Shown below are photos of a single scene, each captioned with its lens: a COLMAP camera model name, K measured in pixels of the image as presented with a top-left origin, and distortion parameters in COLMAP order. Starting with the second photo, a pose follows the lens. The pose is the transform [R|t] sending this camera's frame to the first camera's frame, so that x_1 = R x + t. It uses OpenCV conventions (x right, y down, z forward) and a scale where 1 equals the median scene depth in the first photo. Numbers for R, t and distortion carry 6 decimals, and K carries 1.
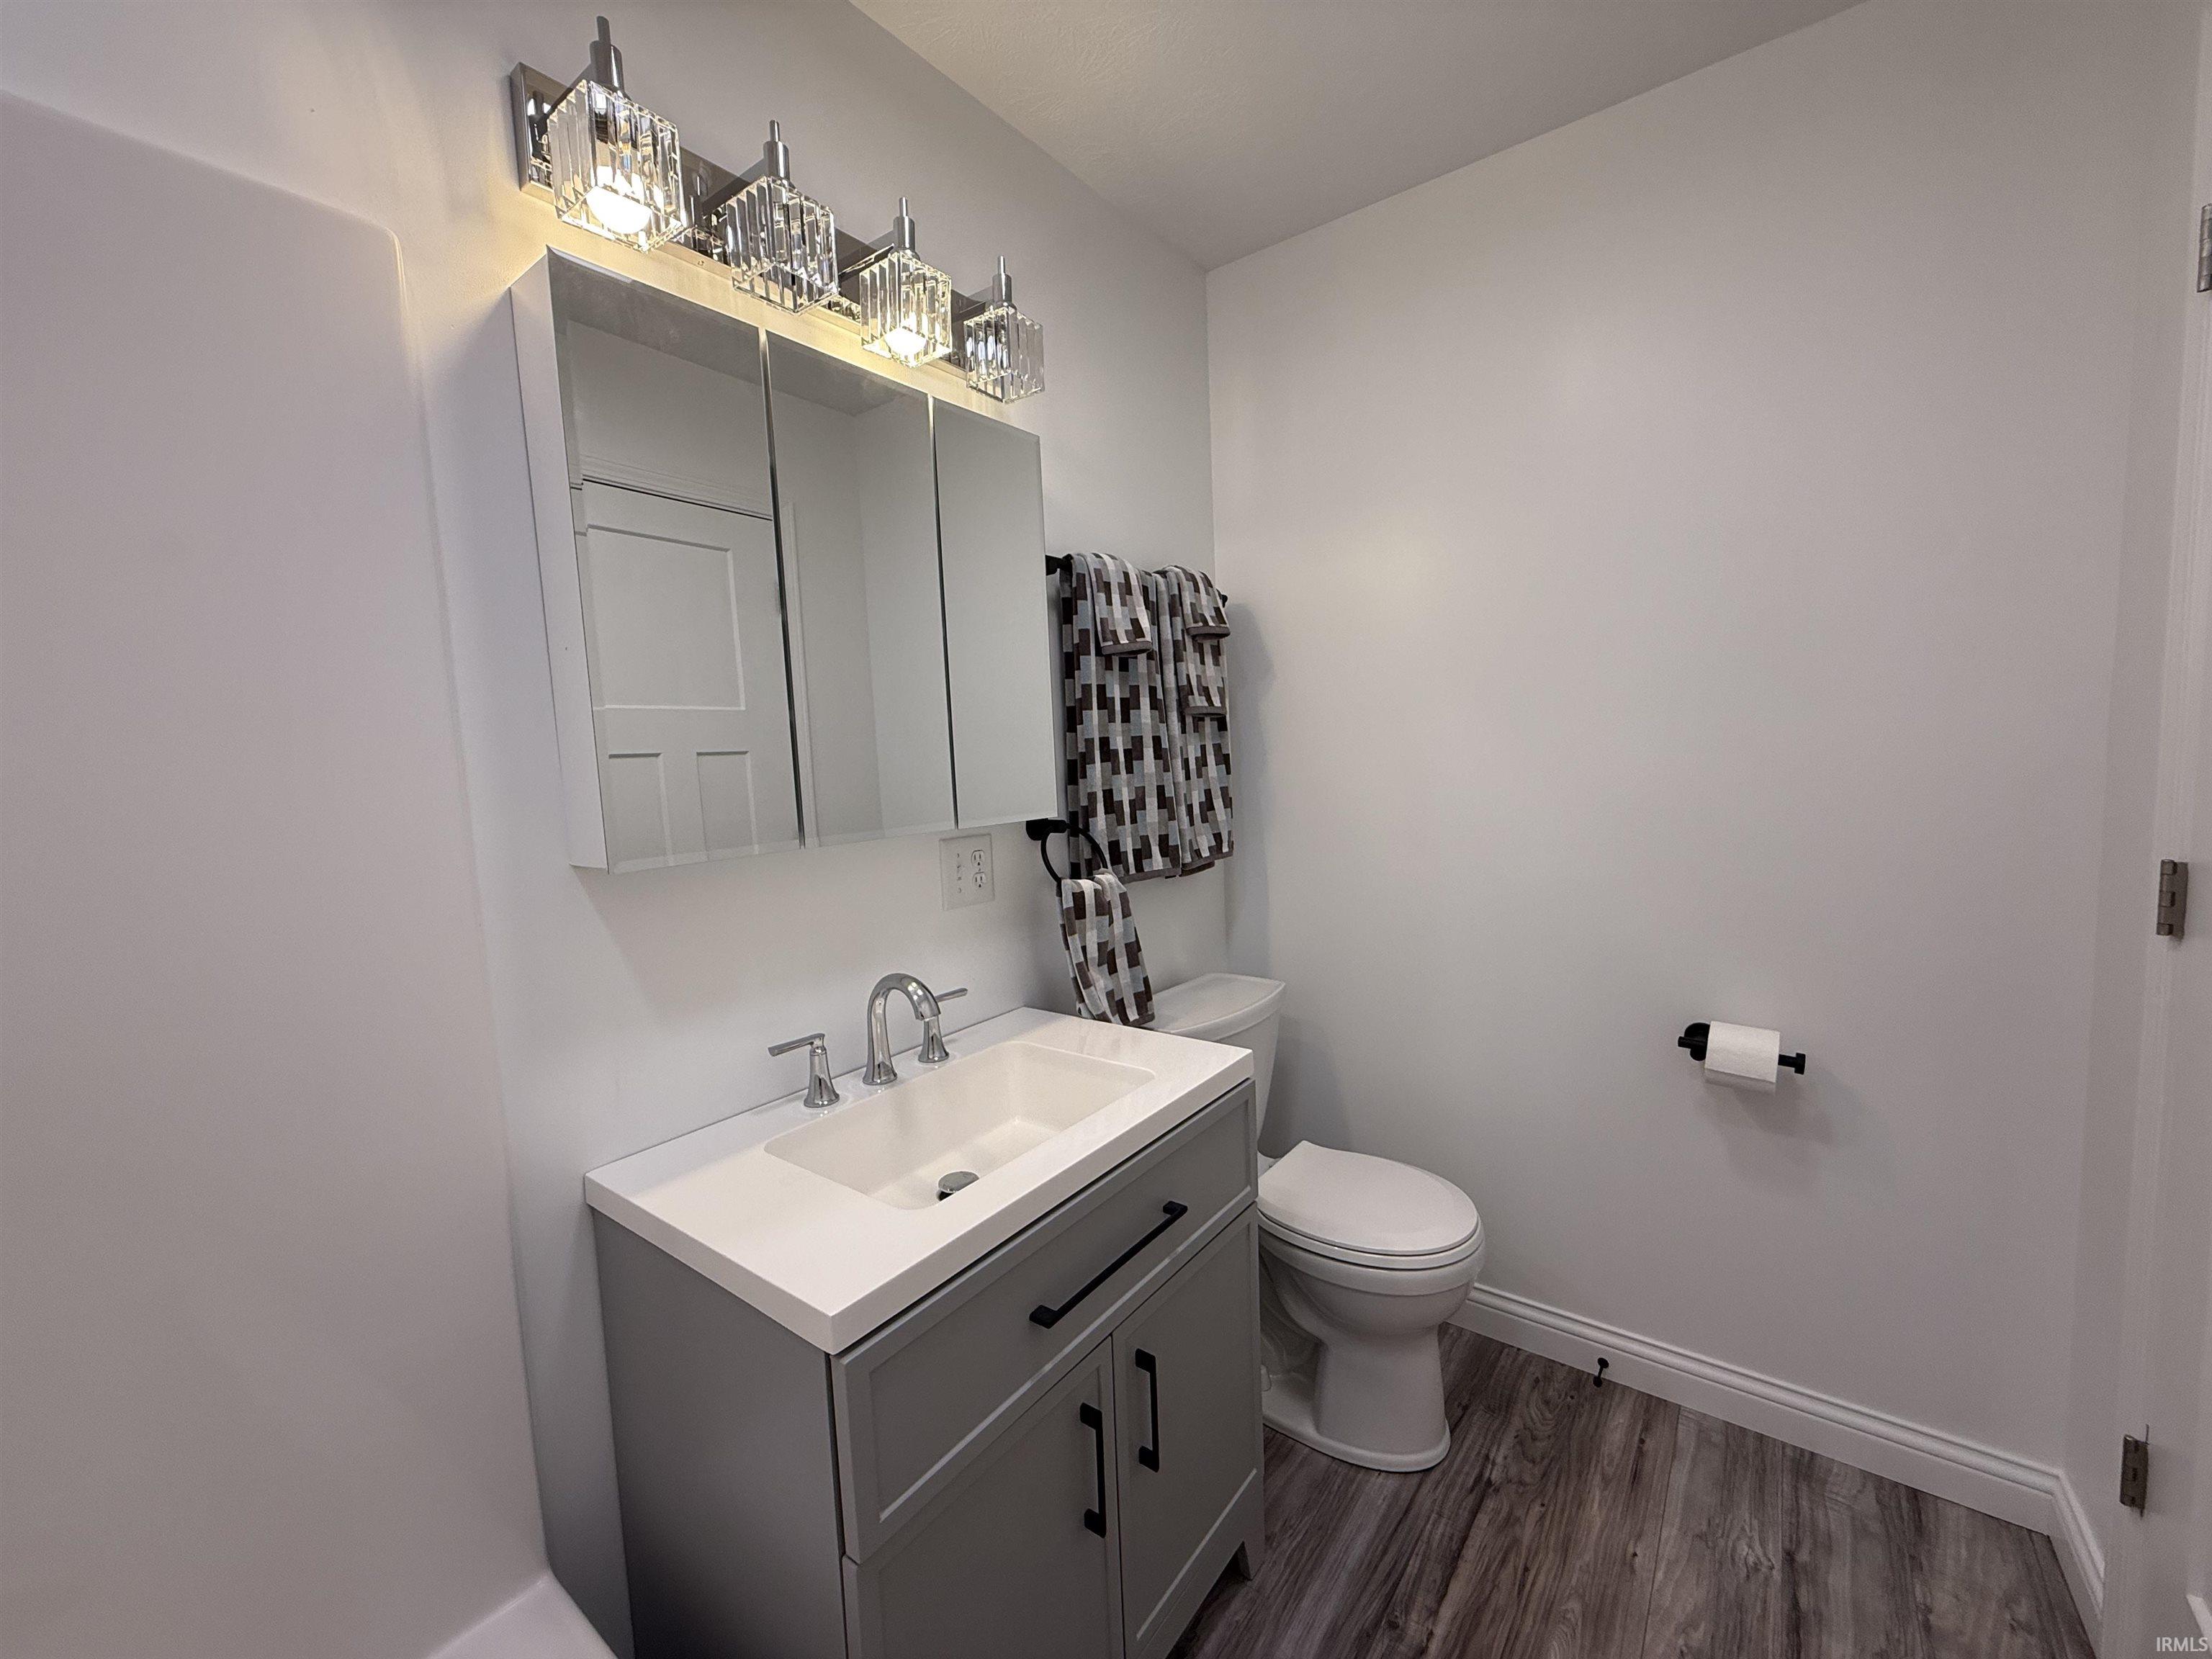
lens RADIAL K [[891.1, 0, 1106.0], [0, 891.1, 829.5], [0, 0, 1]] dist [-0.013356, -0.000092]
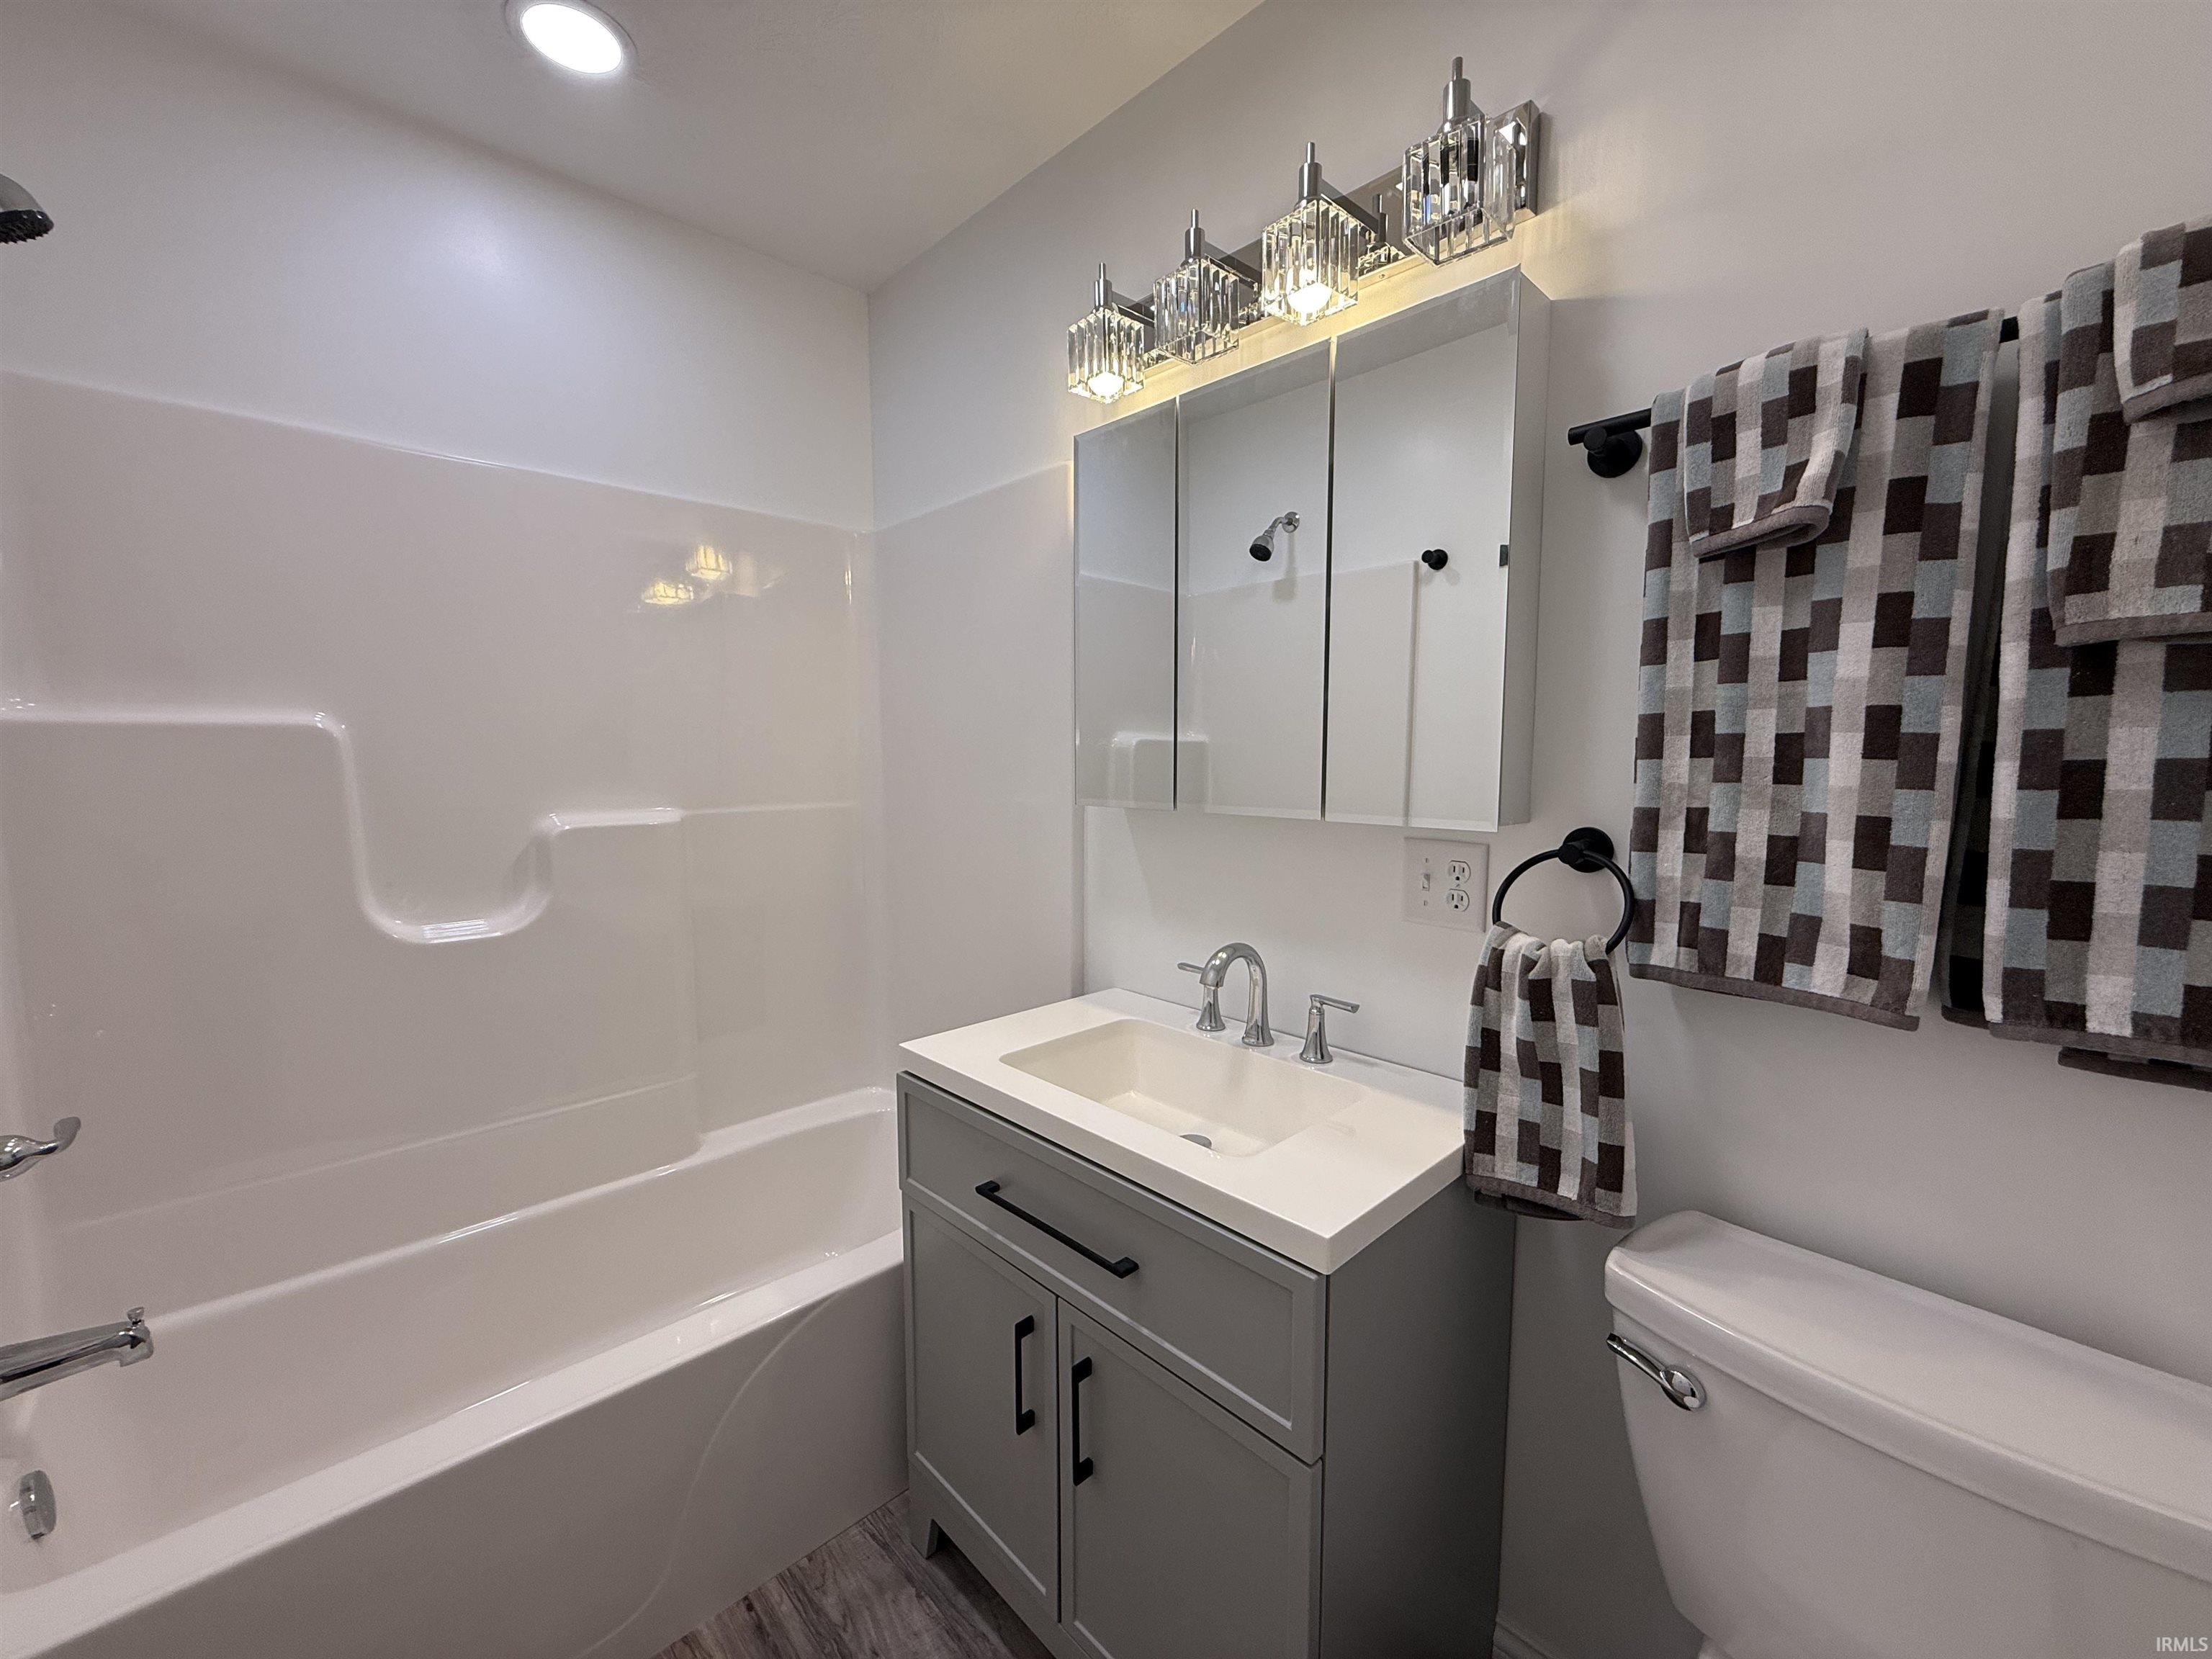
lens RADIAL K [[876.3, 0, 1101.9], [0, 876.3, 832.6], [0, 0, 1]] dist [0.000356, -0.000421]
pose [[-0.169939, 0.124134, -0.977605, 0.602392], [-0.084688, 0.986525, 0.139988, -0.075708], [0.981809, 0.106580, -0.157136, 0.745194]]
